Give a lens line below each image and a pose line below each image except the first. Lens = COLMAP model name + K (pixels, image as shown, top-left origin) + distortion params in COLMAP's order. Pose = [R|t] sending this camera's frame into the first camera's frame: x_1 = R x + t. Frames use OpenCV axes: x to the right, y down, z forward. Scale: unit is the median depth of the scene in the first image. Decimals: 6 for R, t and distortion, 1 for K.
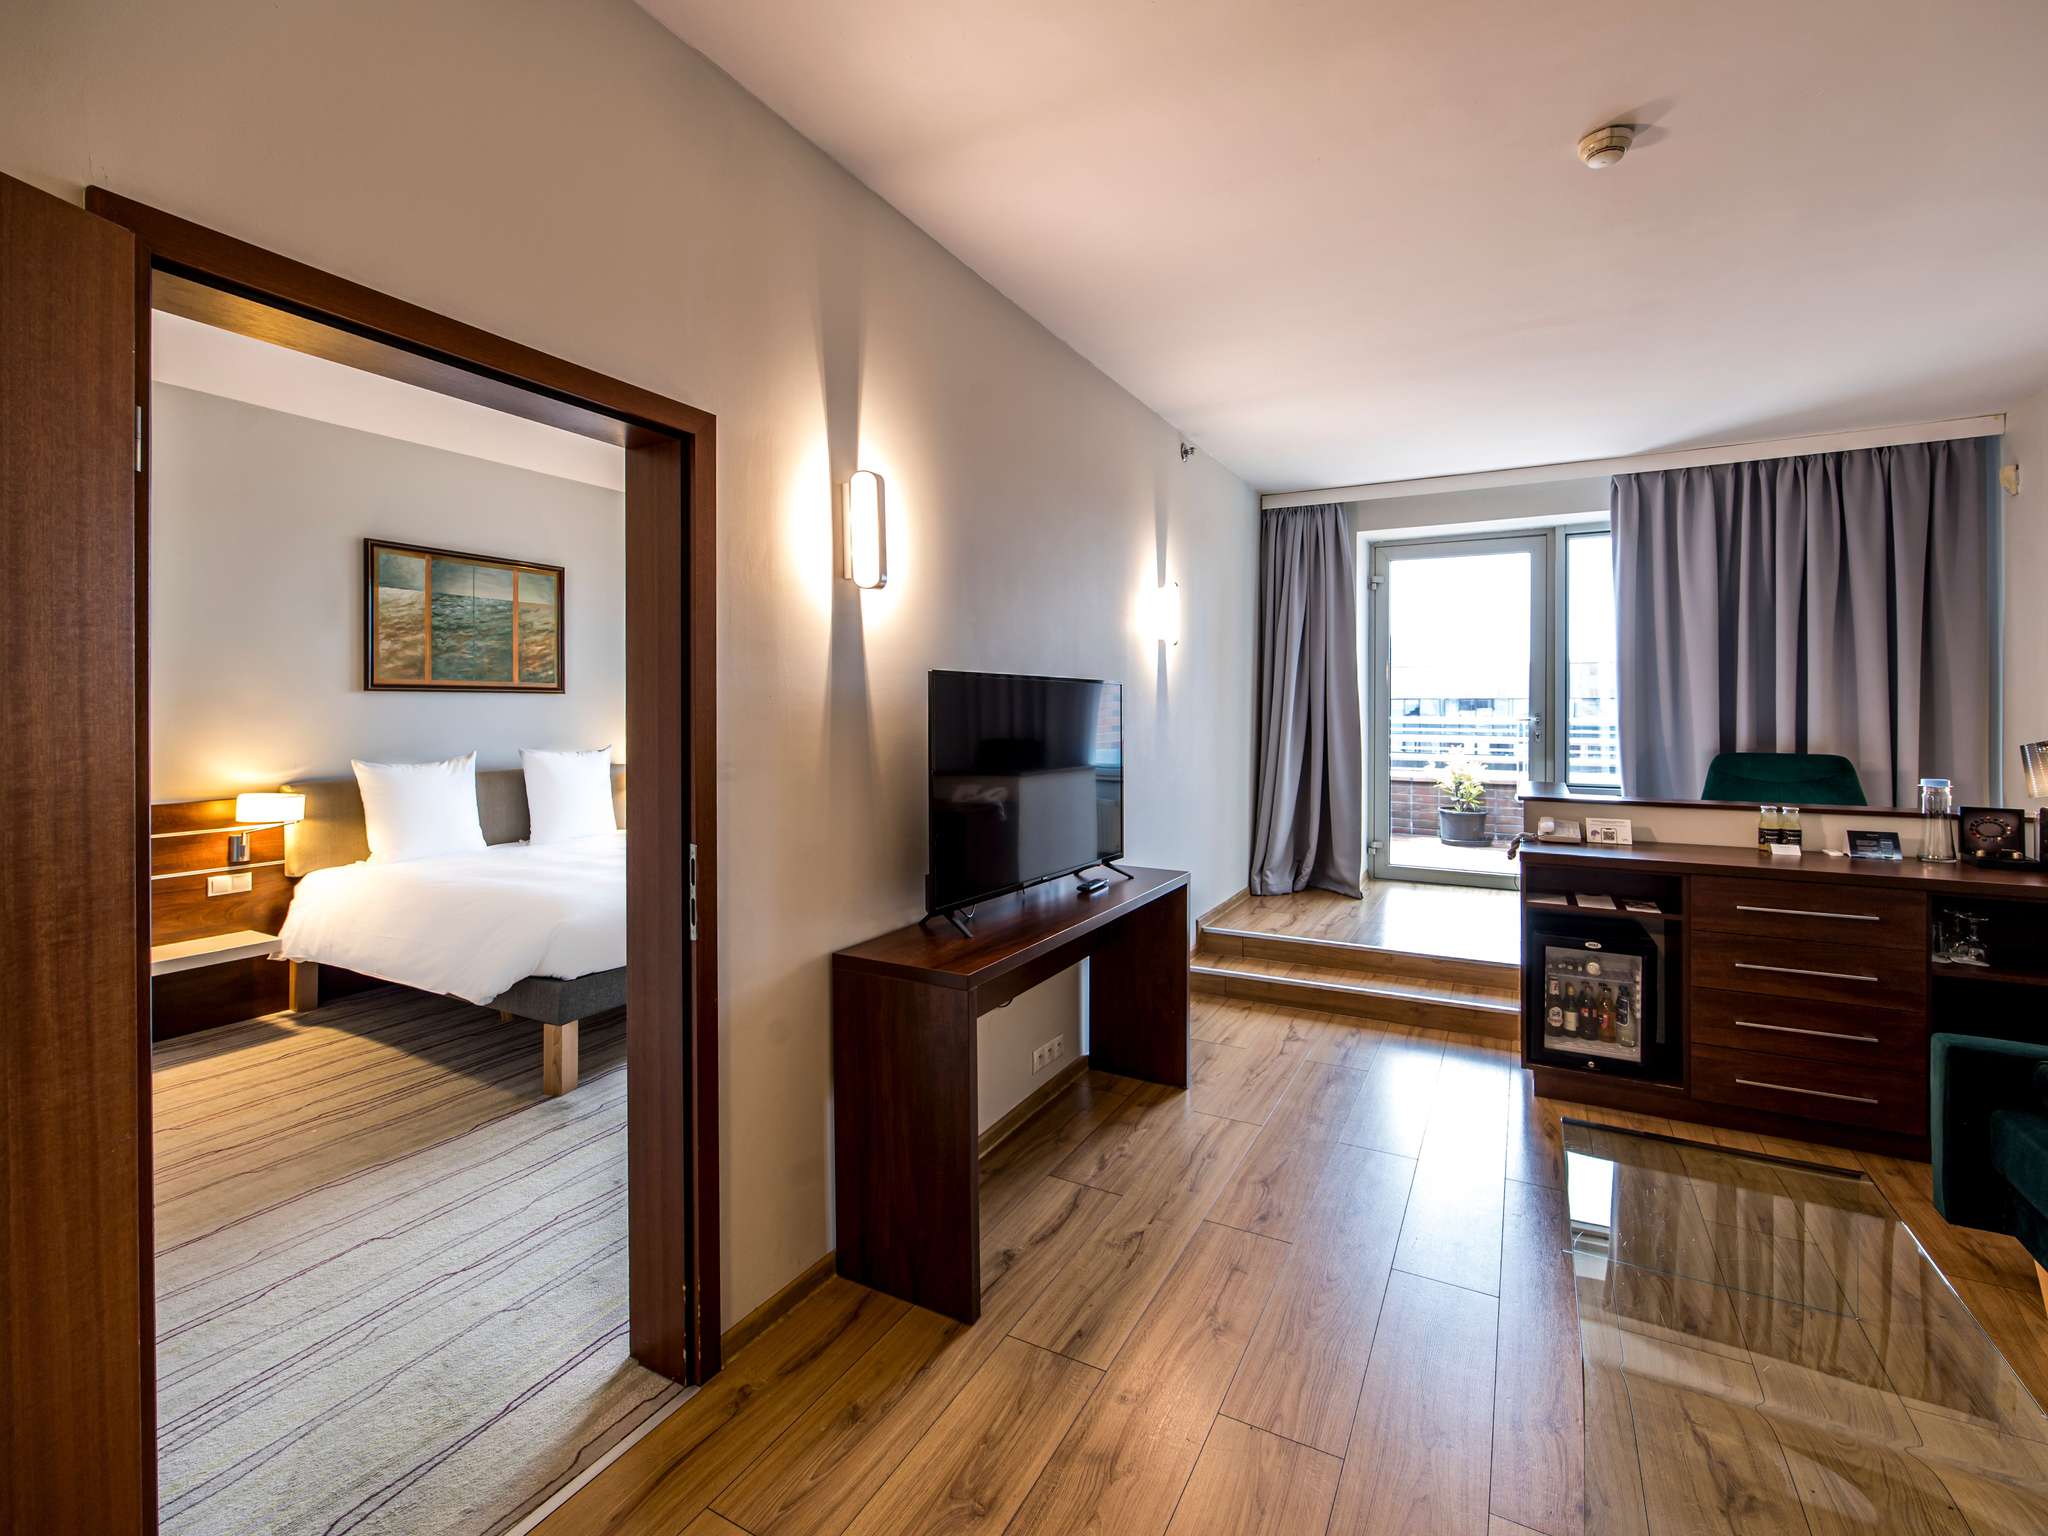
lens RADIAL K [[949.6, 0, 995.9], [0, 949.6, 721.2], [0, 0, 1]] dist [-0.001816, 0.001064]
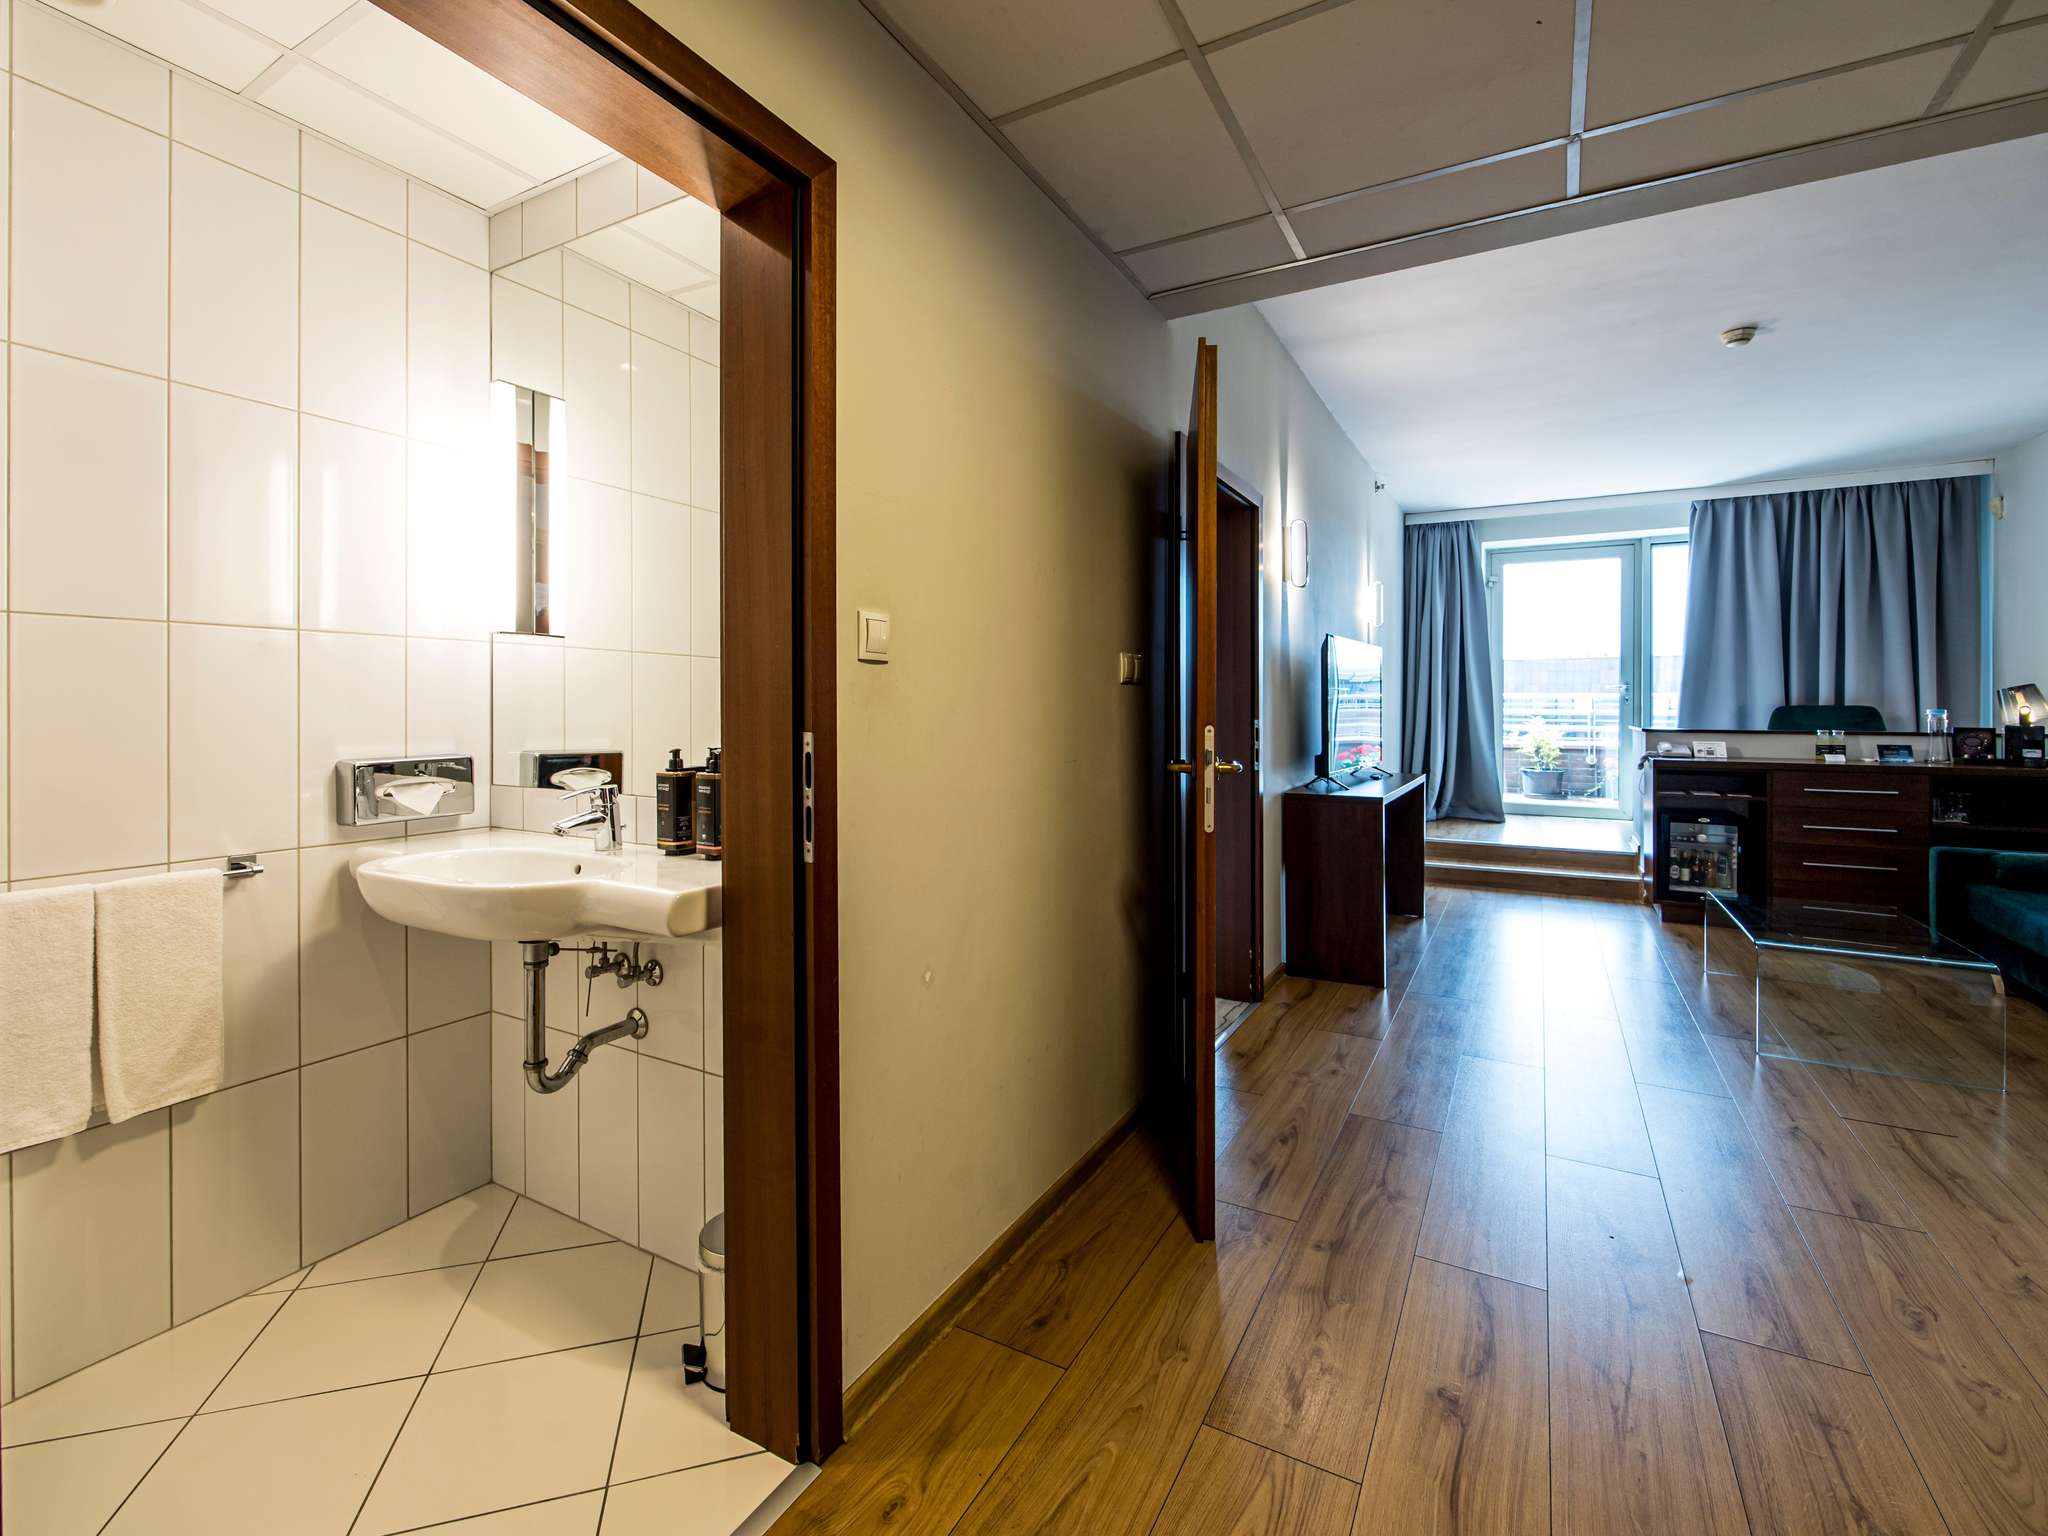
lens RADIAL K [[967.1, 0, 945.3], [0, 967.1, 719.7], [0, 0, 1]] dist [0.007877, -0.001334]
pose [[0.999599, 0.002184, -0.028222, -0.538806], [-0.002255, 0.999994, -0.002472, 0.081016], [0.028216, 0.002535, 0.999599, -0.587104]]
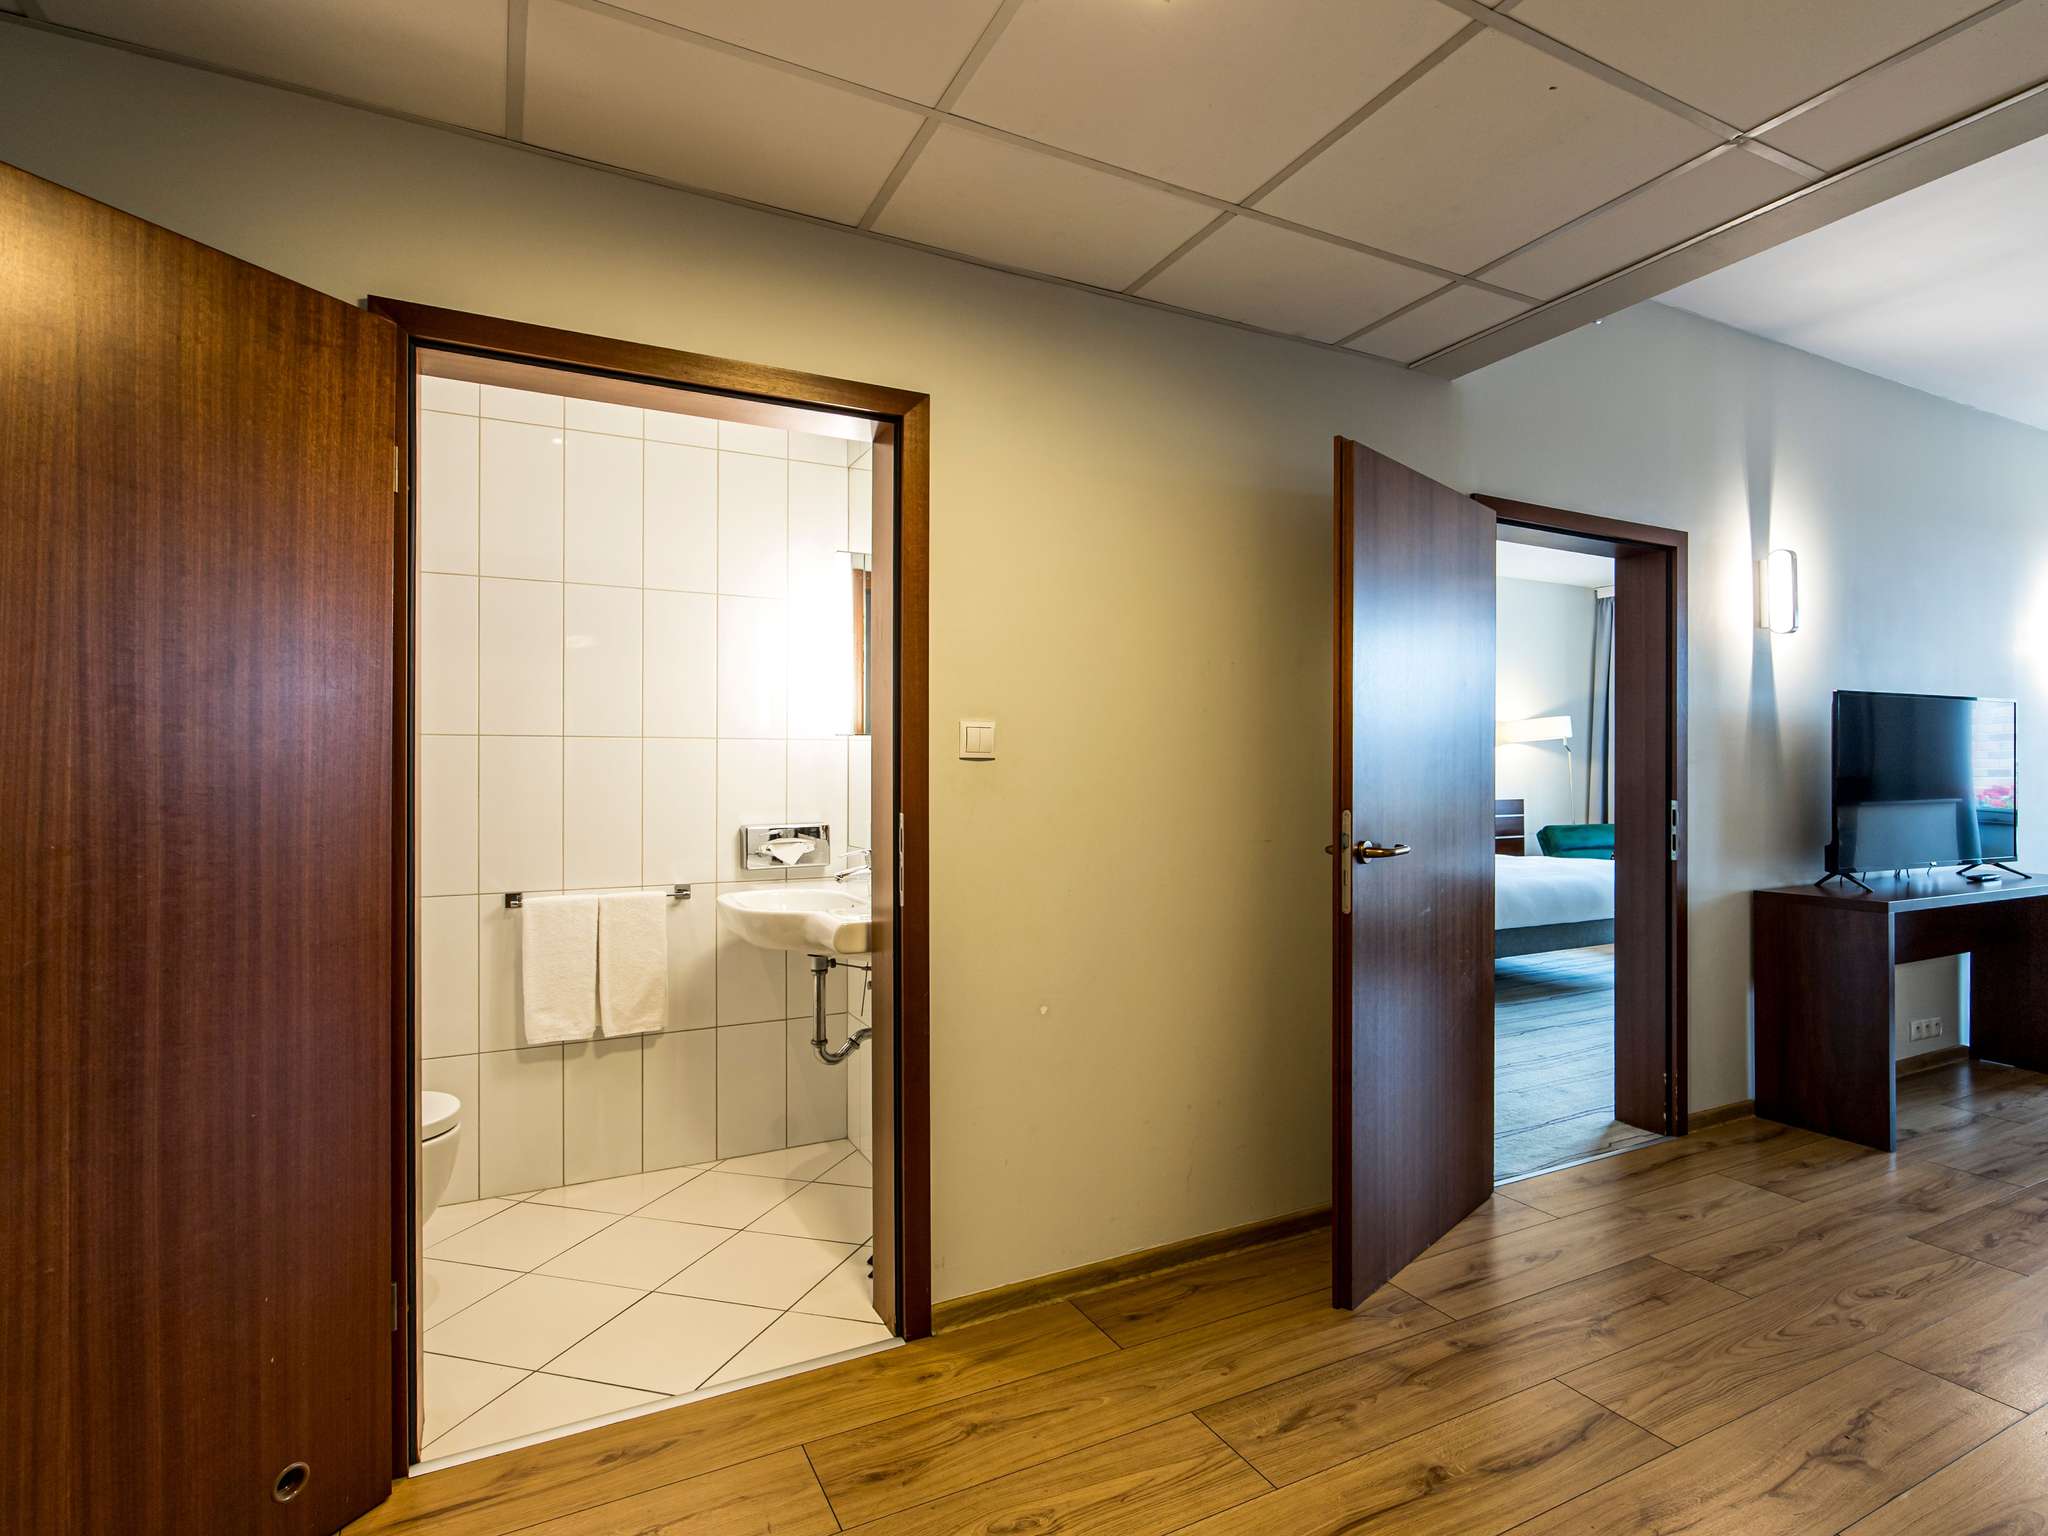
lens RADIAL K [[1048.2, 0, 1012.8], [0, 1048.2, 788.2], [0, 0, 1]] dist [0.015599, 0.000536]
pose [[0.834419, 0.006872, -0.551088, -0.159951], [-0.006649, 0.999975, 0.002403, 0.066744], [0.551091, 0.001659, 0.834444, -0.670689]]
